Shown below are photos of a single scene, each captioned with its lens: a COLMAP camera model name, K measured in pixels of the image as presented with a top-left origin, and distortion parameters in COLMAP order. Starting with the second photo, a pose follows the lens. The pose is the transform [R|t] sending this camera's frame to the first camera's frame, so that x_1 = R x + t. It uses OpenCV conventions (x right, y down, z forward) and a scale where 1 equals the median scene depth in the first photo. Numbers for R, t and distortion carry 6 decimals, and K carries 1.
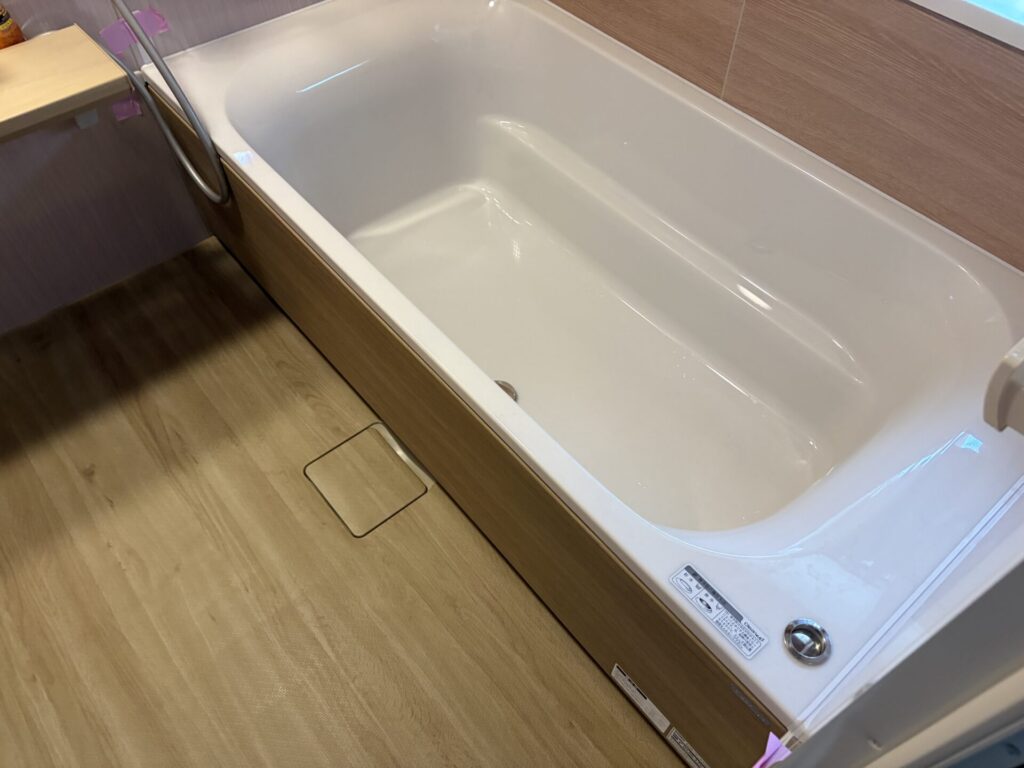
lens RADIAL K [[777.3, 0, 522.1], [0, 777.3, 382.6], [0, 0, 1]] dist [0.044874, -0.056029]
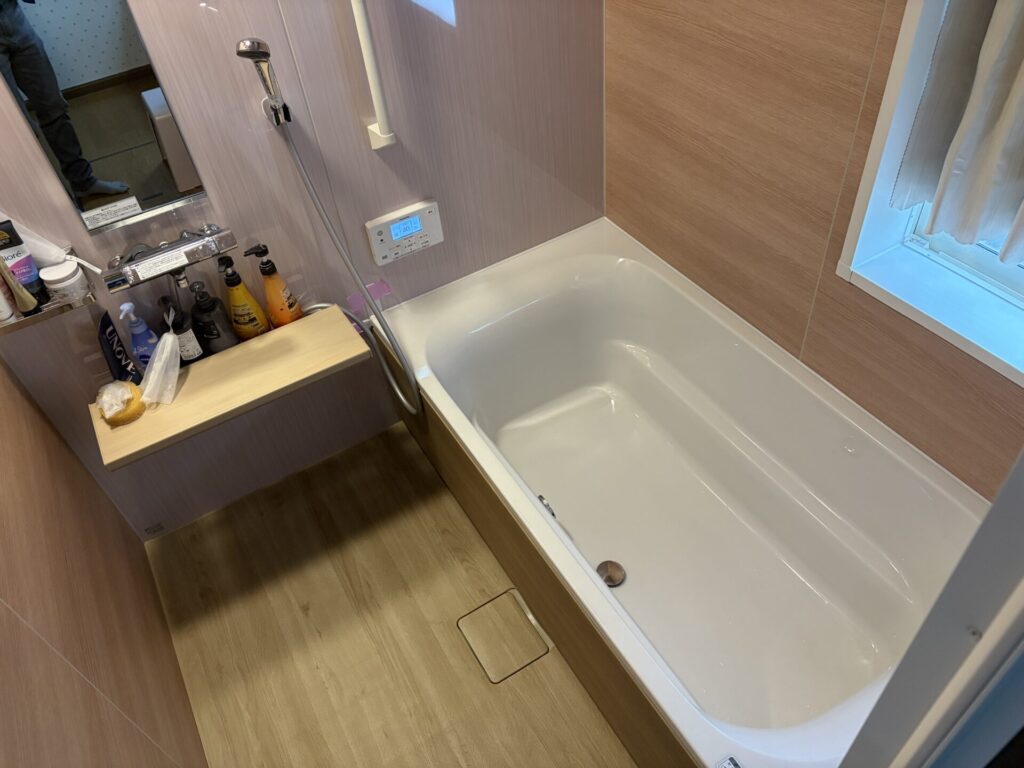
lens RADIAL K [[777.3, 0, 511.3], [0, 777.3, 381.4], [0, 0, 1]] dist [0.044874, -0.056029]
pose [[0.981708, 0.053350, -0.182764, 0.028669], [-0.075083, 0.990624, -0.114136, -0.149156], [0.174961, 0.125770, 0.976509, -0.322500]]
